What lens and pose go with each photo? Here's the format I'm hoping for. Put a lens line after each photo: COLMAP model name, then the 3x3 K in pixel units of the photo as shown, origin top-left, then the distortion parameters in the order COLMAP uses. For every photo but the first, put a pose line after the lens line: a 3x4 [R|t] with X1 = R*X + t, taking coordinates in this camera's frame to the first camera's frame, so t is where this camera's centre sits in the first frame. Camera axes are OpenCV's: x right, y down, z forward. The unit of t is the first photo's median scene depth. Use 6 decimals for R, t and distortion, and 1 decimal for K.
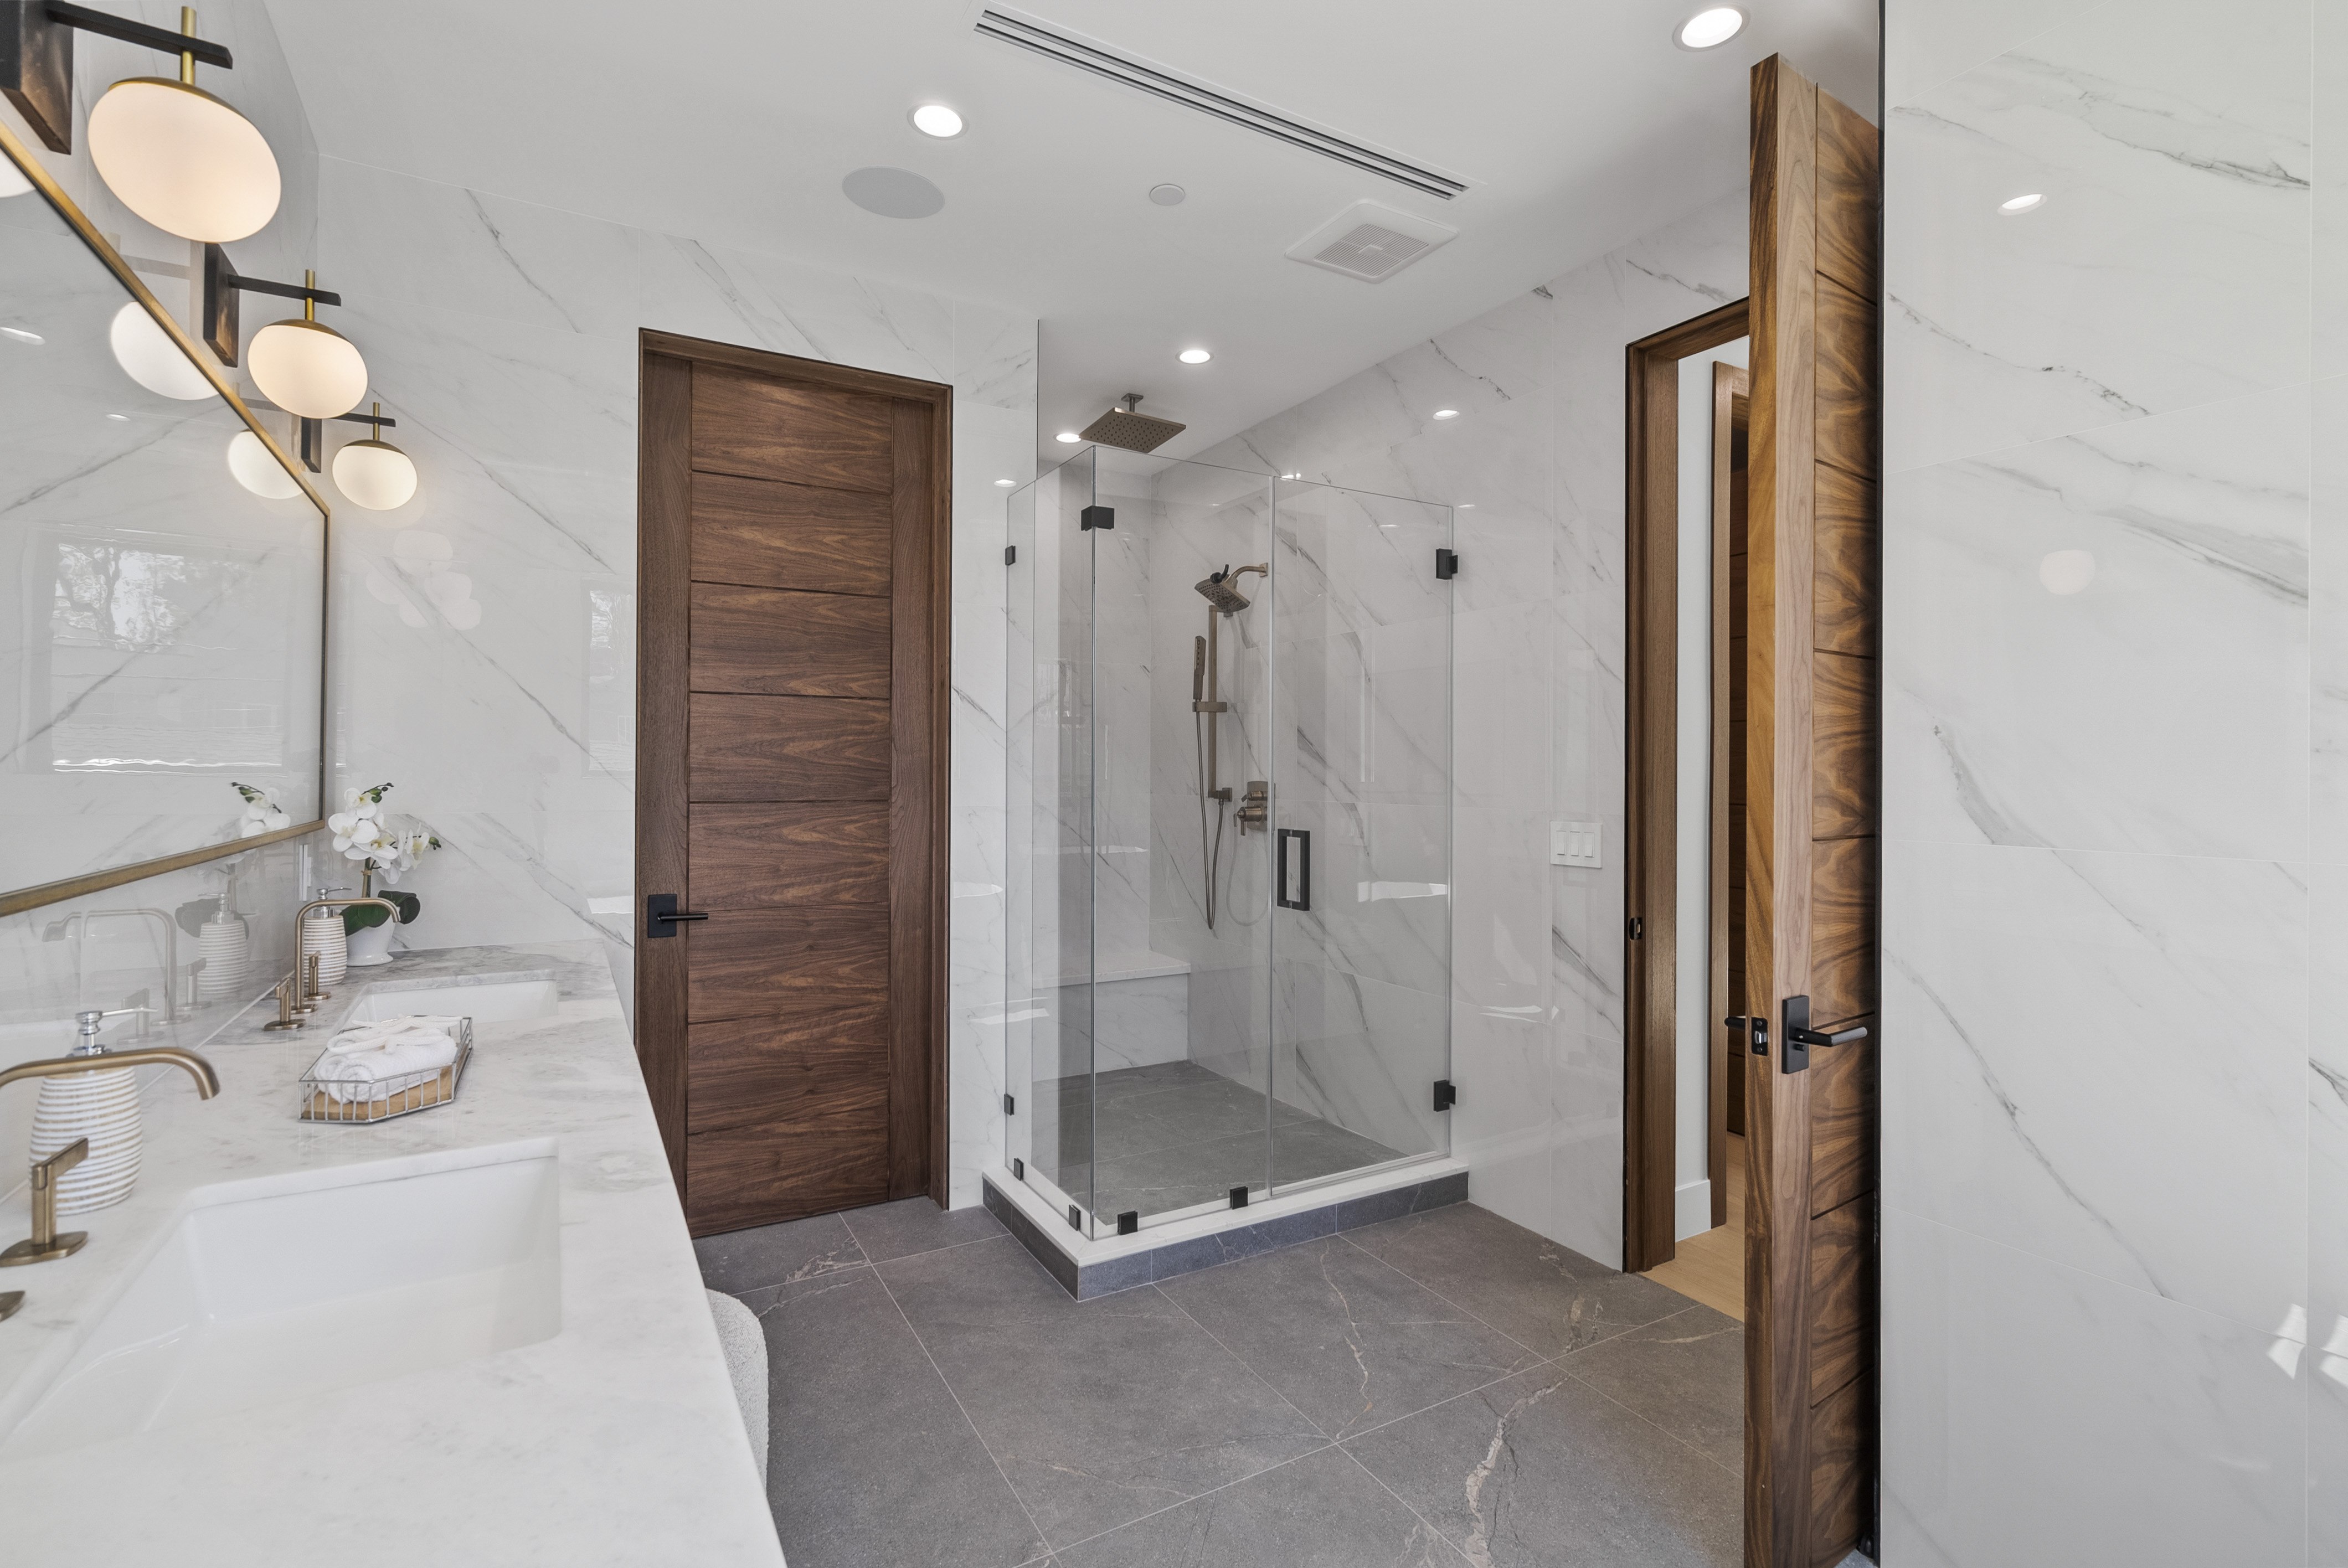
lens RADIAL K [[1079.2, 0, 1161.7], [0, 1079.2, 769.4], [0, 0, 1]] dist [-0.000588, 0.001076]
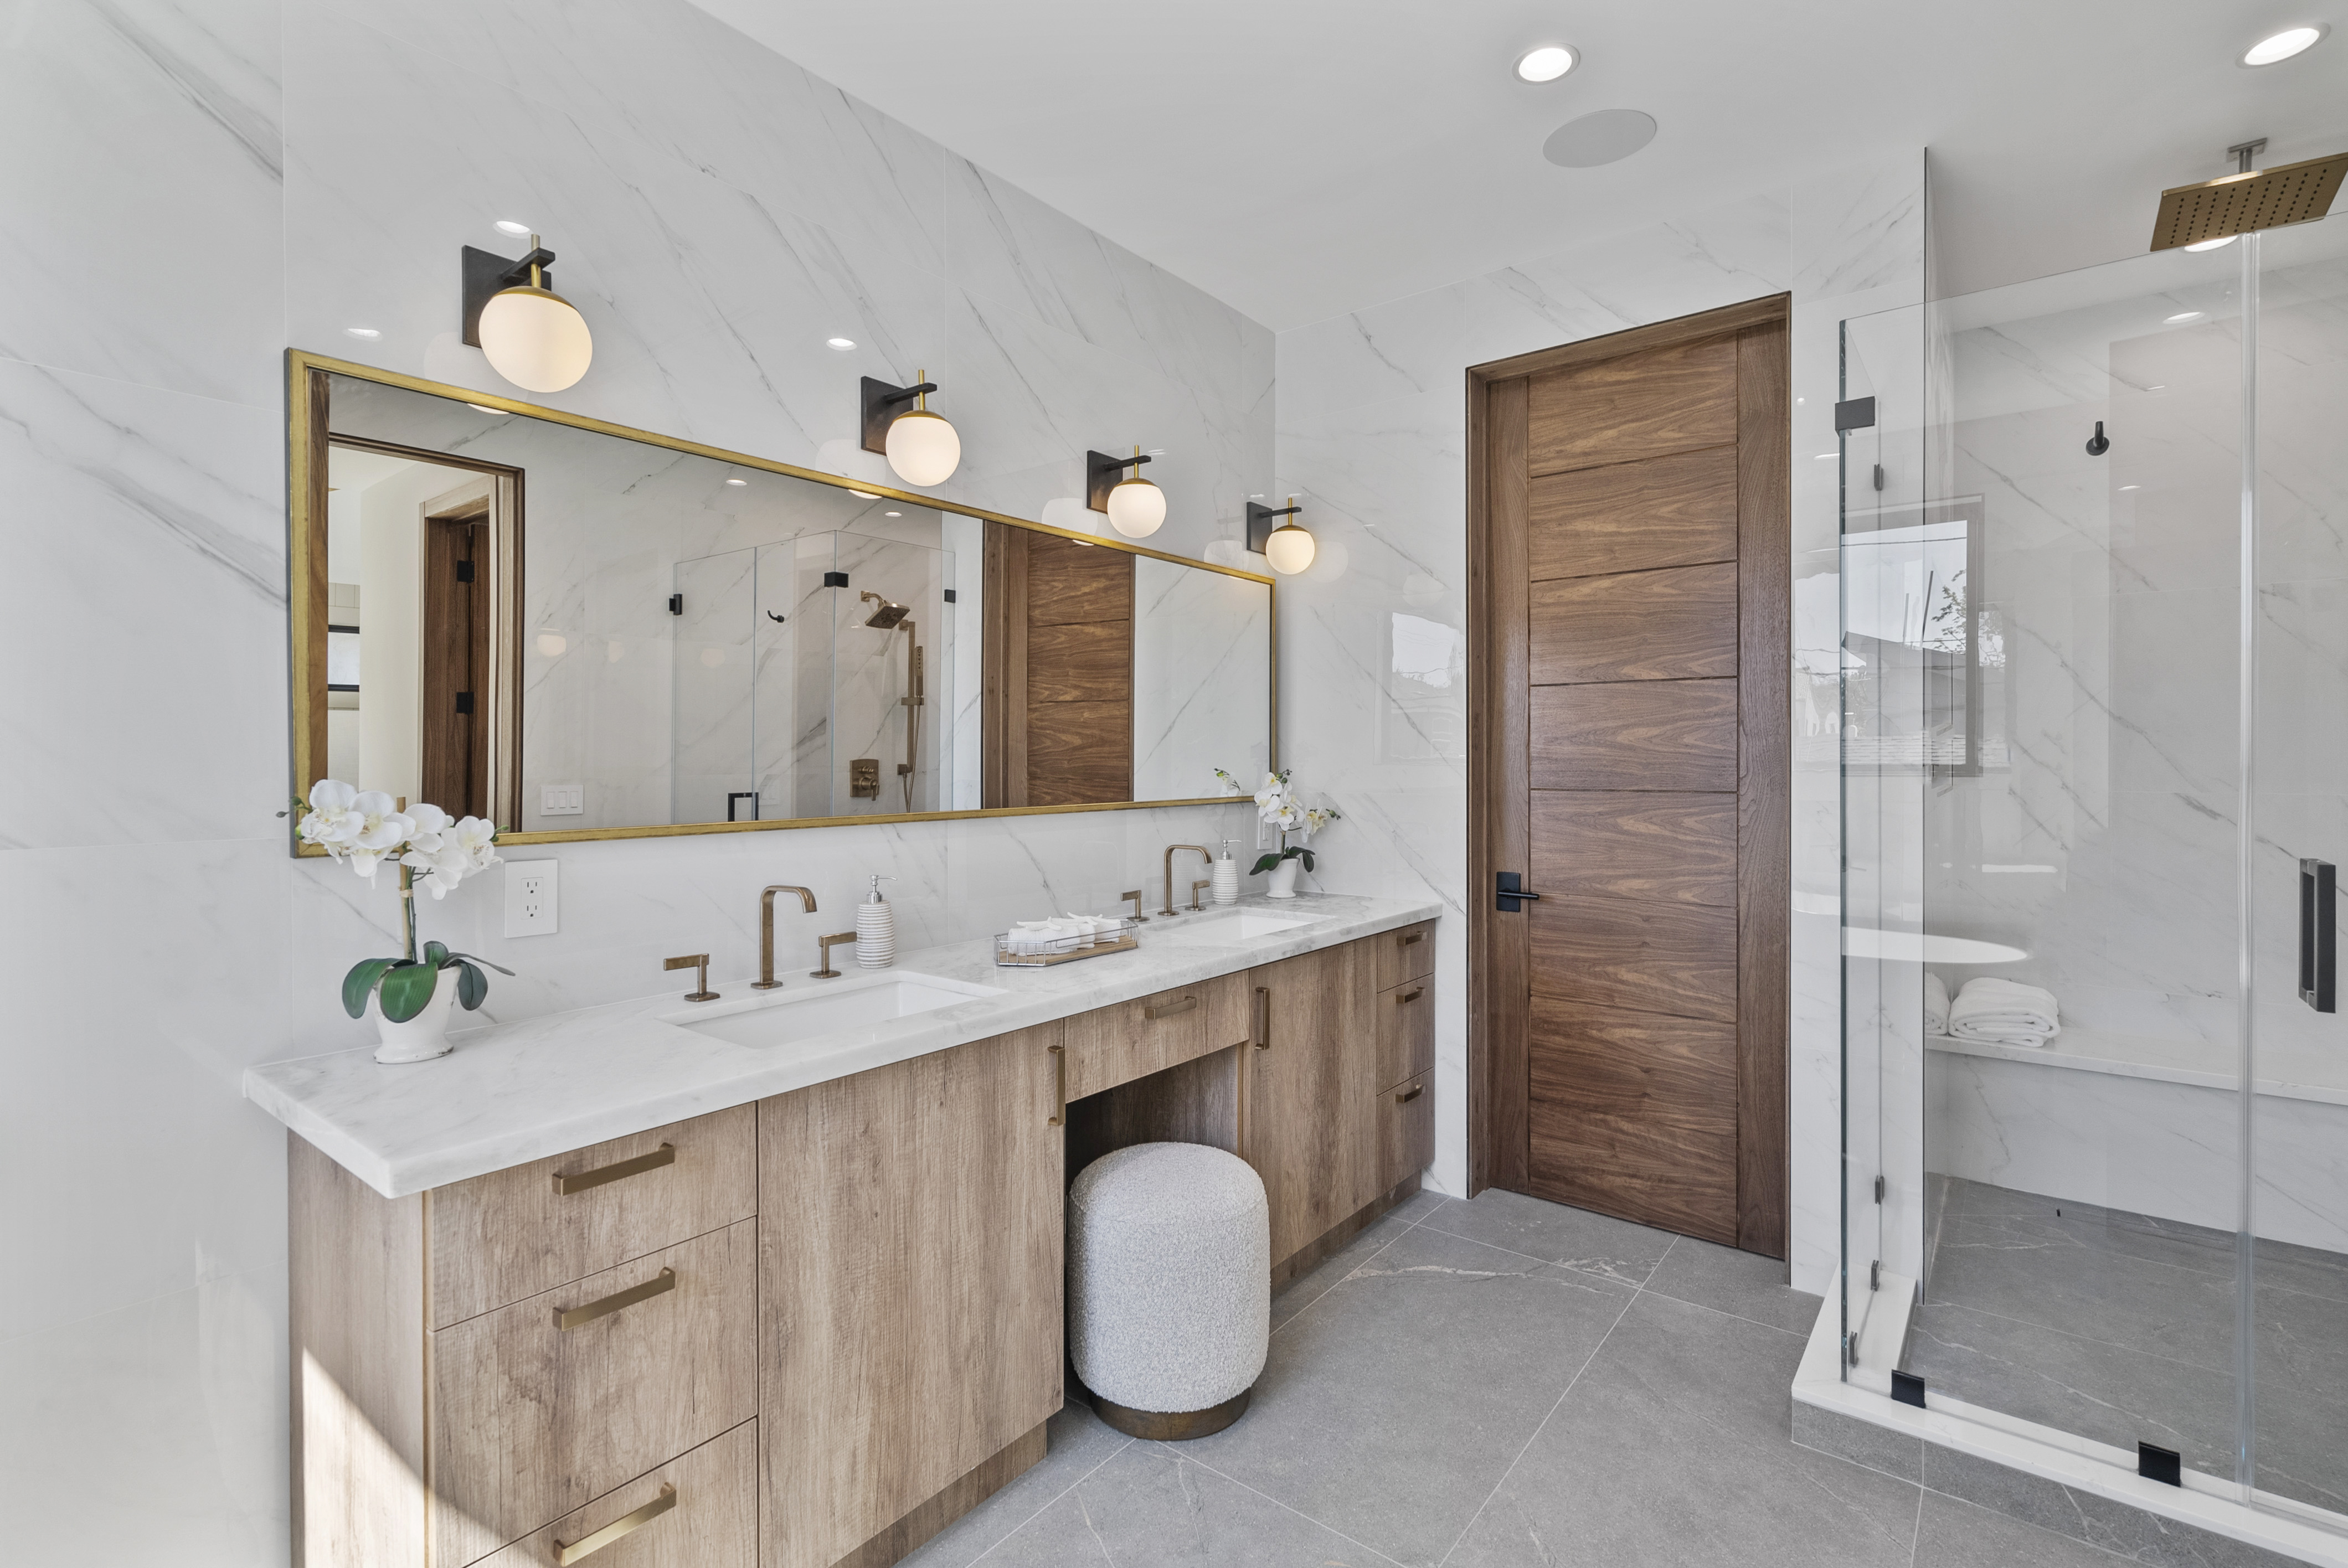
lens RADIAL K [[1079.2, 0, 1161.7], [0, 1079.2, 769.4], [0, 0, 1]] dist [-0.000588, 0.001076]
pose [[0.375864, 0.003945, -0.926666, 0.413050], [0.004576, 0.999971, 0.006114, 0.002795], [0.926663, -0.006539, 0.375835, 0.256003]]
